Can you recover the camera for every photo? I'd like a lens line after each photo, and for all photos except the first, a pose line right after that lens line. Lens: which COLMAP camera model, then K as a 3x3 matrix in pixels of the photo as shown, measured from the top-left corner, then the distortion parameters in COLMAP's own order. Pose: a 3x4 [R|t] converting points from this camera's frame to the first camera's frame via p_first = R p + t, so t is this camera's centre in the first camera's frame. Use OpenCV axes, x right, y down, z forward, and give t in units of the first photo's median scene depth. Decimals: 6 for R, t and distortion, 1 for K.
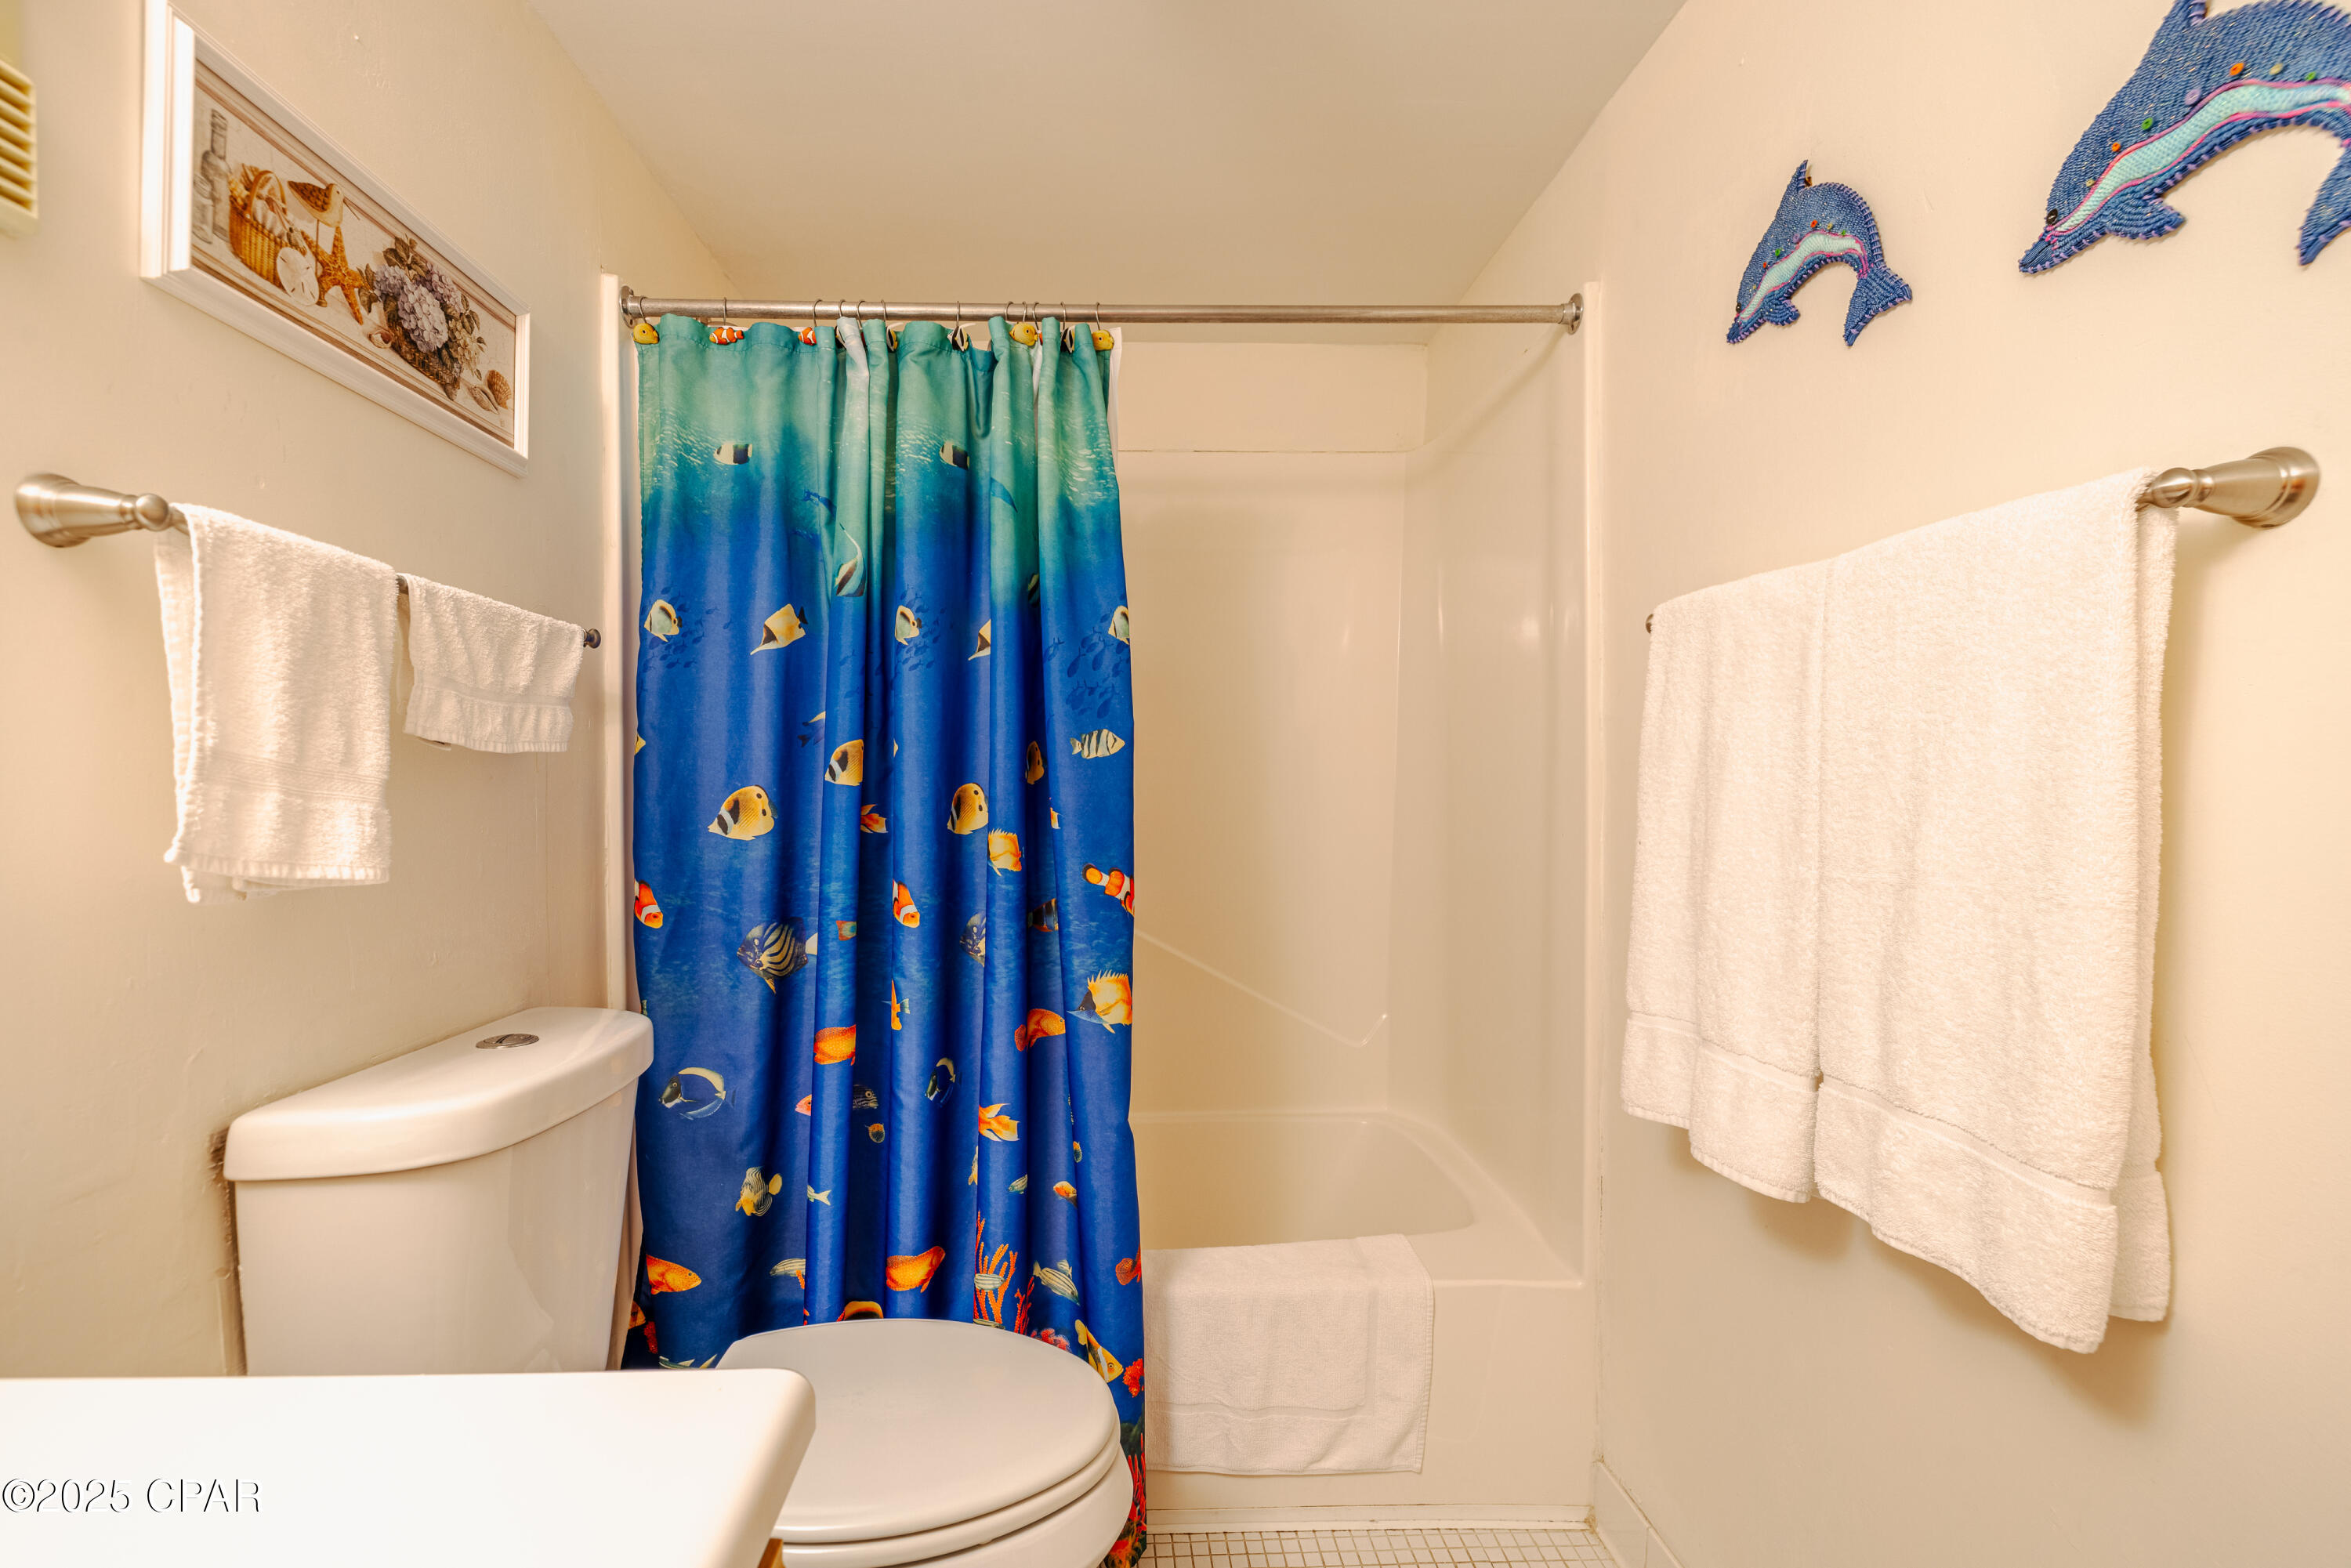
lens RADIAL K [[1014.7, 0, 1175.5], [0, 1014.7, 784.0], [0, 0, 1]] dist [0.000965, 0.000234]
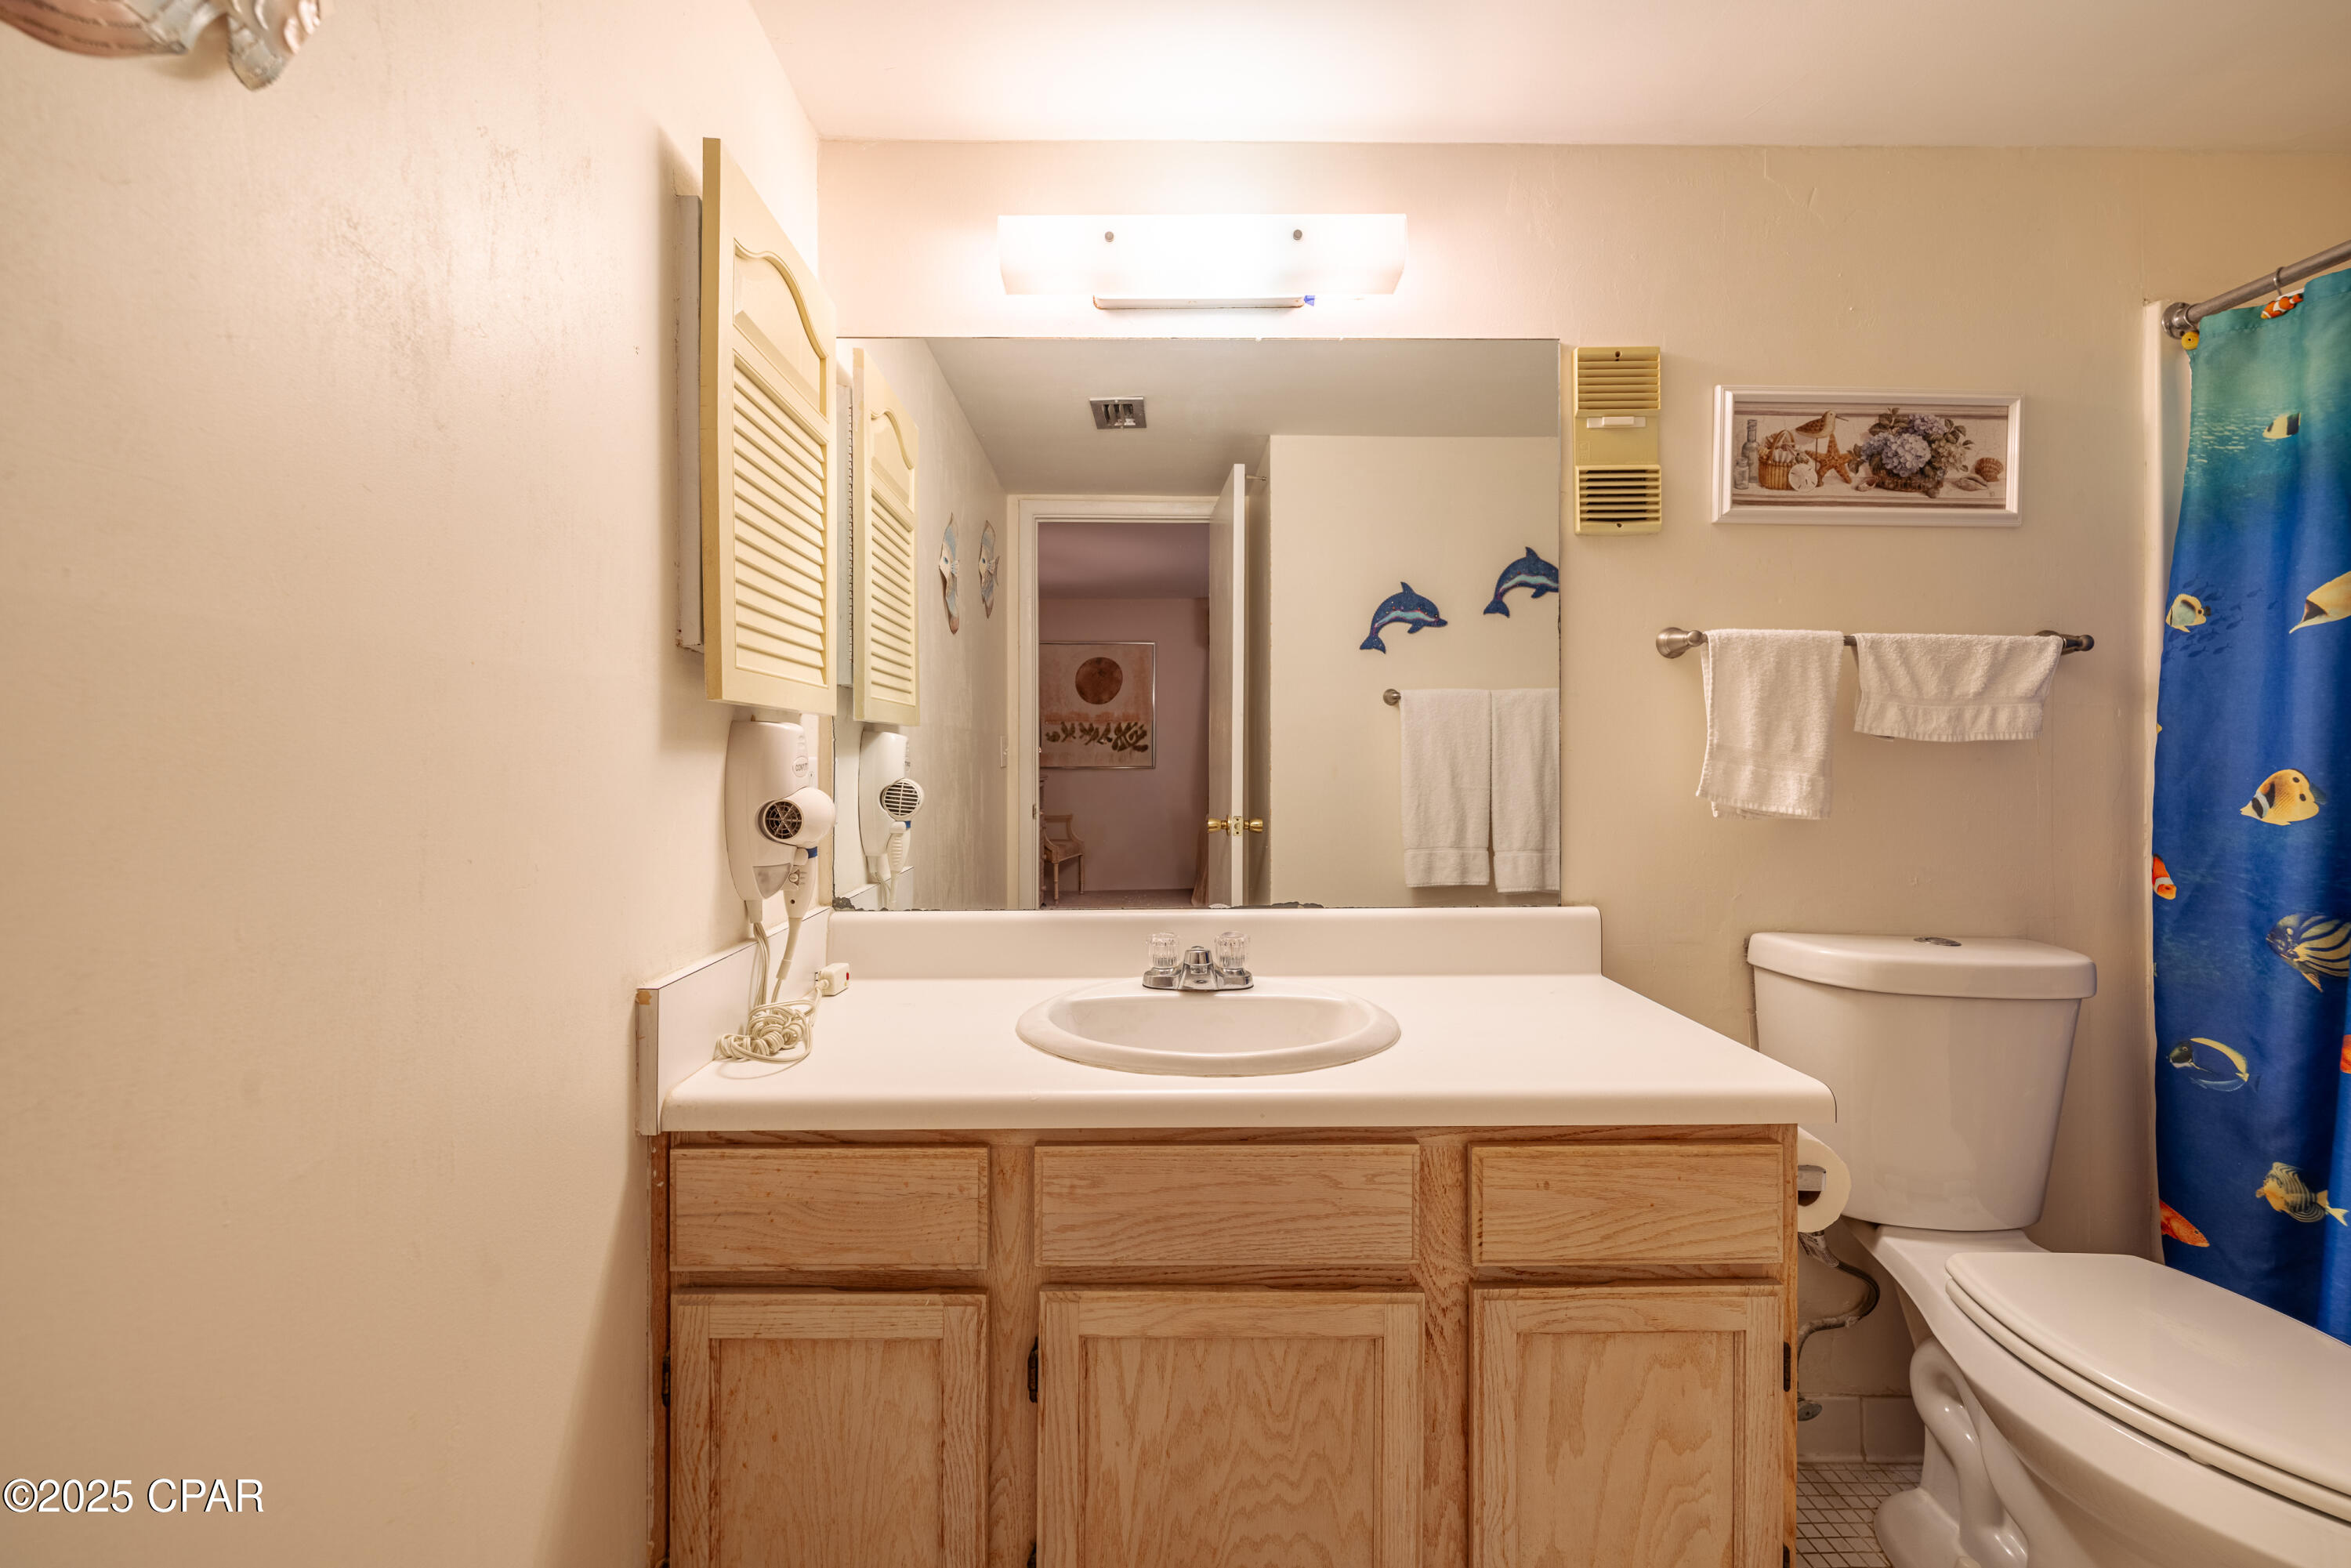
lens RADIAL K [[1022.9, 0, 1177.6], [0, 1022.9, 693.7], [0, 0, 1]] dist [0.000205, 0.000069]
pose [[0.003153, -0.063001, -0.998008, 0.694882], [-0.011203, 0.997949, -0.063033, 0.004047], [0.999932, 0.011380, 0.002440, -0.076157]]
